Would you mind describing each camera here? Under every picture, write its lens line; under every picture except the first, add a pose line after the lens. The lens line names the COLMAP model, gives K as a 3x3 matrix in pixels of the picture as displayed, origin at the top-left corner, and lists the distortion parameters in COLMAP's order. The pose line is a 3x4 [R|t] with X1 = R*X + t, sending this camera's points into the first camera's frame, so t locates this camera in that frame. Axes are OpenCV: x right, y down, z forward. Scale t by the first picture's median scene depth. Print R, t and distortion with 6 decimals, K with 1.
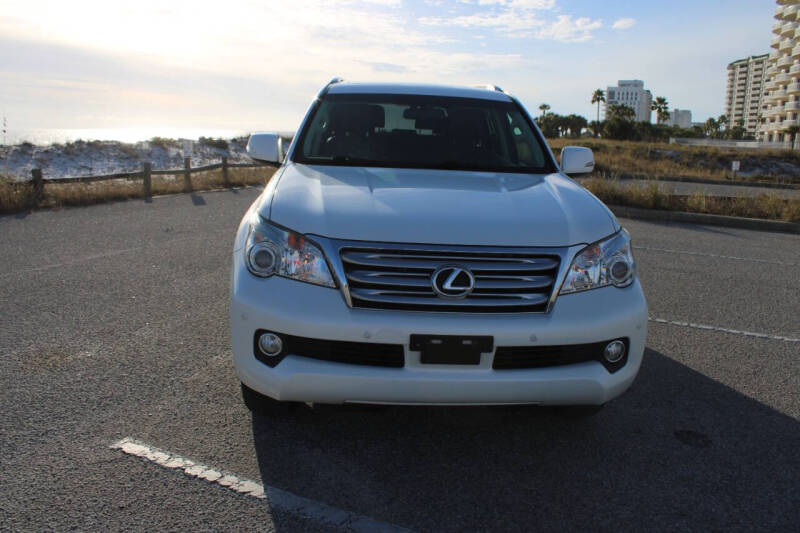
lens RADIAL K [[670.4, 0, 394.6], [0, 670.4, 263.2], [0, 0, 1]] dist [-0.171121, 0.158813]
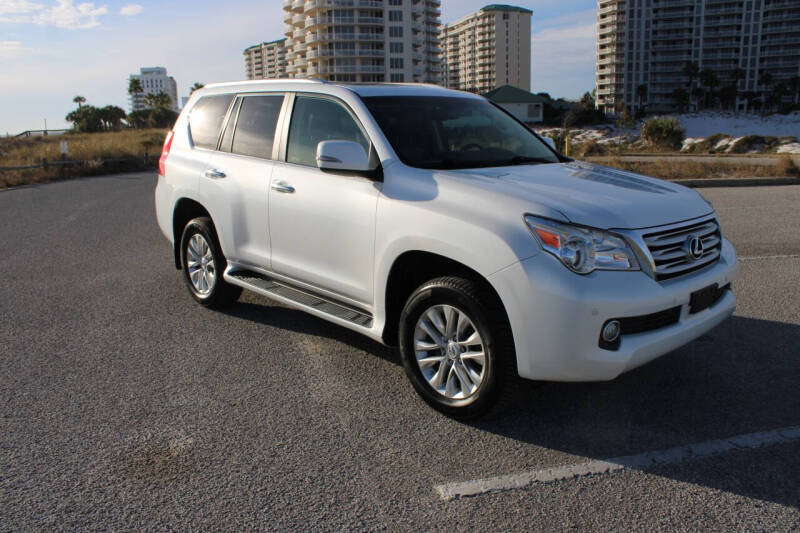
lens RADIAL K [[670.4, 0, 396.6], [0, 670.4, 261.5], [0, 0, 1]] dist [-0.171121, 0.158813]
pose [[0.763467, -0.172213, 0.622464, -0.887598], [0.161879, 0.984054, 0.073703, -0.103267], [-0.625231, 0.044494, 0.779171, 0.285598]]
